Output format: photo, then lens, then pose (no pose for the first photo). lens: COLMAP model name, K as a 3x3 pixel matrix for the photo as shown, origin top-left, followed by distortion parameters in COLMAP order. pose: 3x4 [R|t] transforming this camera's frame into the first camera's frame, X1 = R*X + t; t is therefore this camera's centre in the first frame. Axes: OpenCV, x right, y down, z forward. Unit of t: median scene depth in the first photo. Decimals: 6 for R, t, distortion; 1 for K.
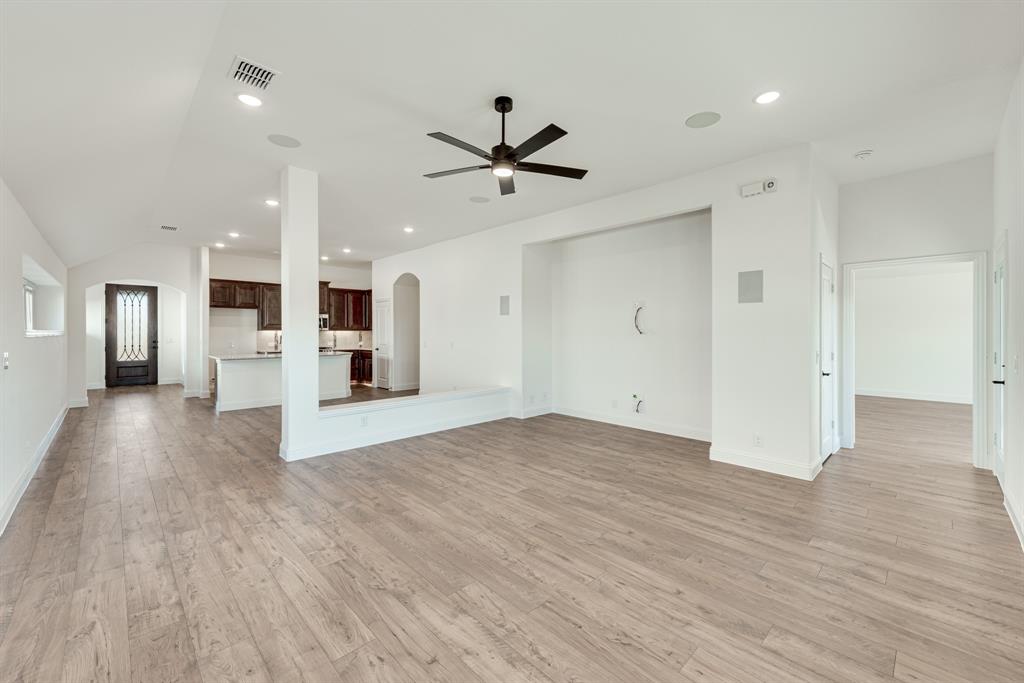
lens RADIAL K [[399.8, 0, 507.4], [0, 399.8, 331.8], [0, 0, 1]] dist [0.018513, -0.000734]
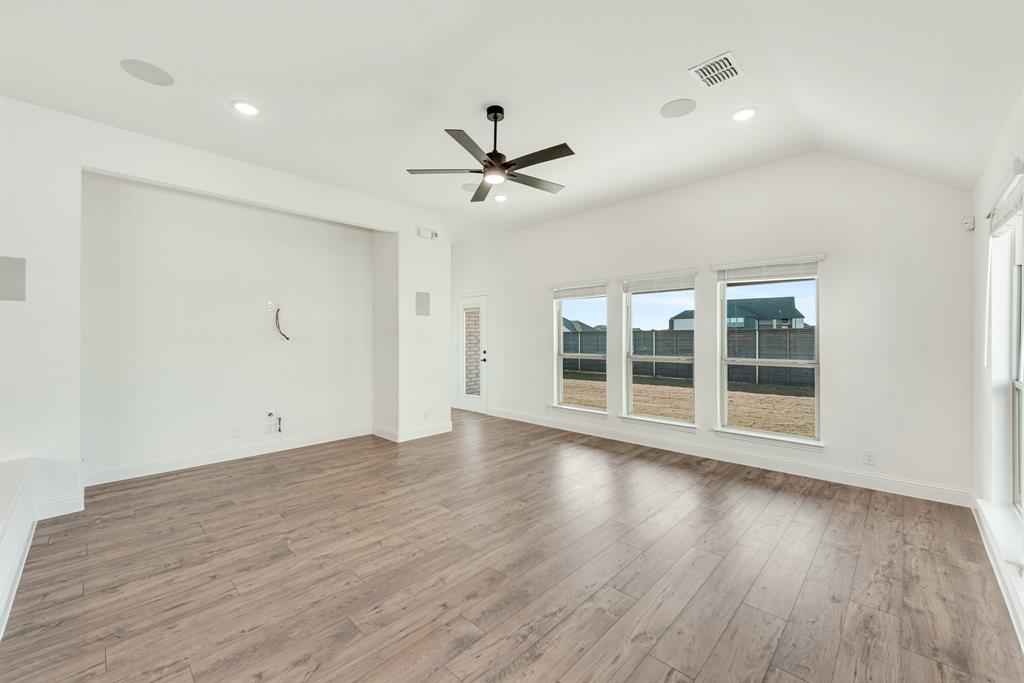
lens RADIAL K [[399.8, 0, 517.4], [0, 399.8, 335.9], [0, 0, 1]] dist [0.018513, -0.000734]
pose [[-0.026350, 0.002523, 0.999650, -0.784339], [0.002864, 0.999993, -0.002448, 0.000863], [-0.999649, 0.002799, -0.026357, 0.743439]]
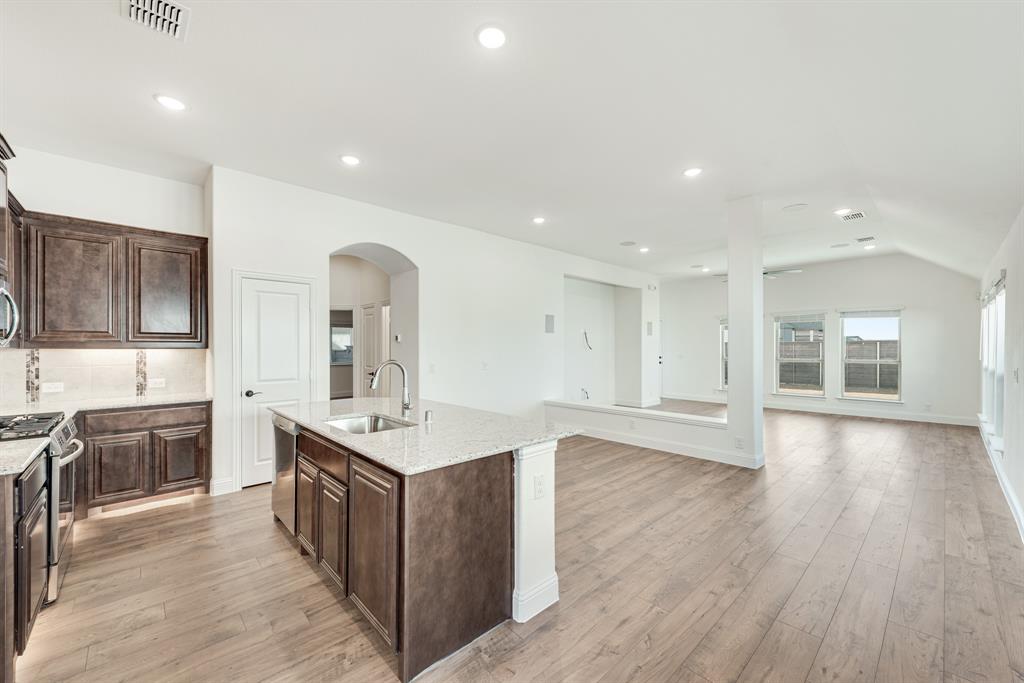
lens RADIAL K [[399.8, 0, 517.8], [0, 399.8, 346.0], [0, 0, 1]] dist [0.018513, -0.000734]
pose [[0.012782, 0.010541, 0.999863, -1.189441], [0.012135, 0.999869, -0.010697, 0.005071], [-0.999845, 0.012270, 0.012652, 1.159929]]
